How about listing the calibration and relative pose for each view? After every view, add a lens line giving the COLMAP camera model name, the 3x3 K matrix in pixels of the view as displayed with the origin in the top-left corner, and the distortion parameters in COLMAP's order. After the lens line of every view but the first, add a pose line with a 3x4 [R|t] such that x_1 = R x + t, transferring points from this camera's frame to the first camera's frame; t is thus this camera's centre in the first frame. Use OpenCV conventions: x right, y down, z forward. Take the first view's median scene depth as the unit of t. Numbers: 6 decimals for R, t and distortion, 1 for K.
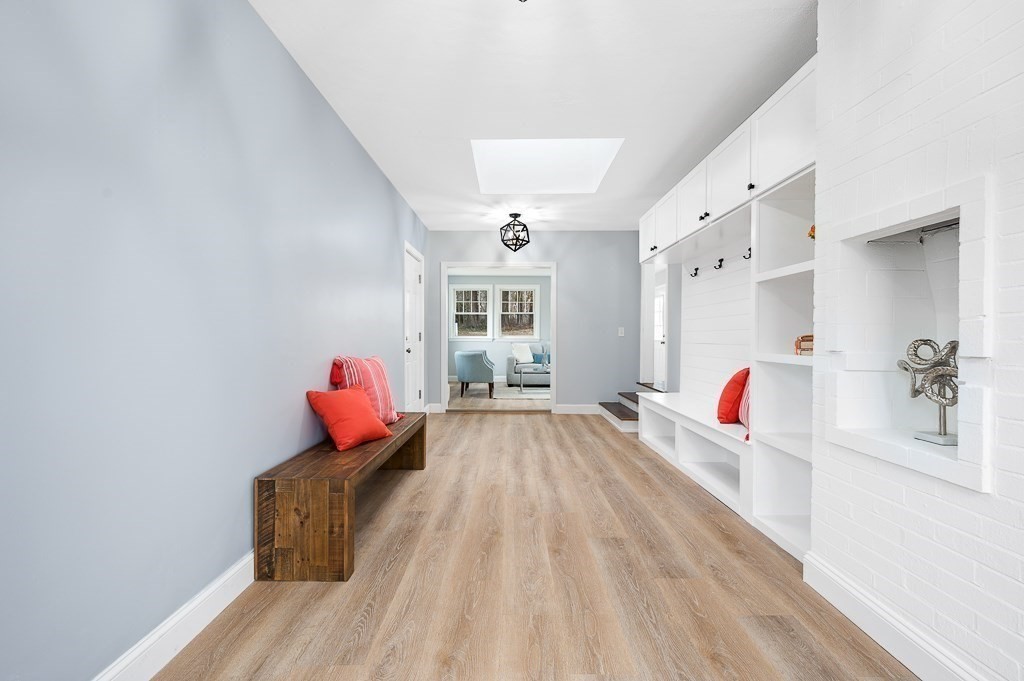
lens RADIAL K [[425.2, 0, 509.6], [0, 425.2, 337.7], [0, 0, 1]] dist [0.000470, 0.000031]
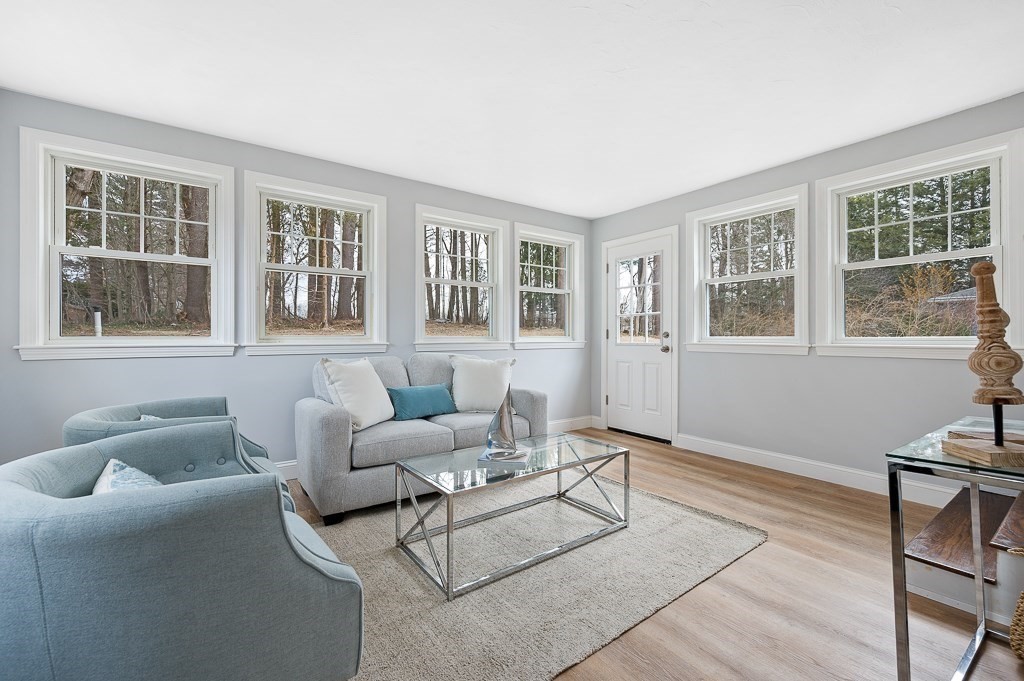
lens RADIAL K [[425.2, 0, 509.6], [0, 425.2, 337.7], [0, 0, 1]] dist [0.000470, 0.000031]
pose [[0.807287, -0.002473, 0.590154, -0.060846], [0.002086, 0.999997, 0.001337, -0.002941], [-0.590155, 0.000152, 0.807290, 0.635859]]
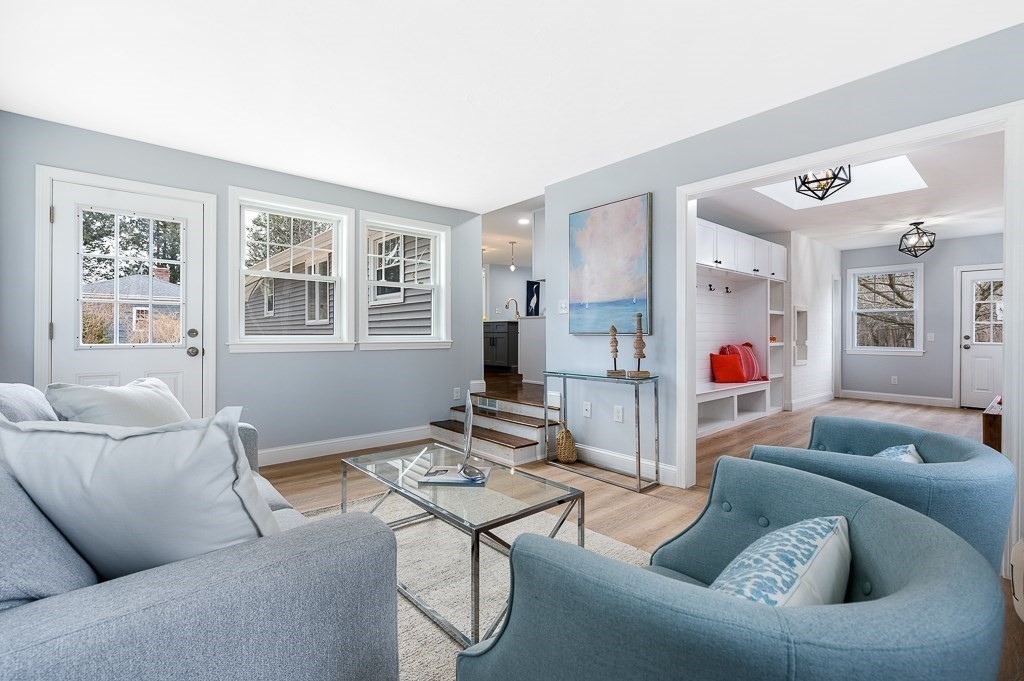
lens RADIAL K [[457.4, 0, 512.0], [0, 457.4, 340.5], [0, 0, 1]] dist [0.002387, 0.000366]
pose [[-0.655924, -0.012524, 0.754723, -0.121650], [0.000955, 0.999848, 0.017421, -0.005930], [-0.754827, 0.012148, -0.655812, 1.085229]]
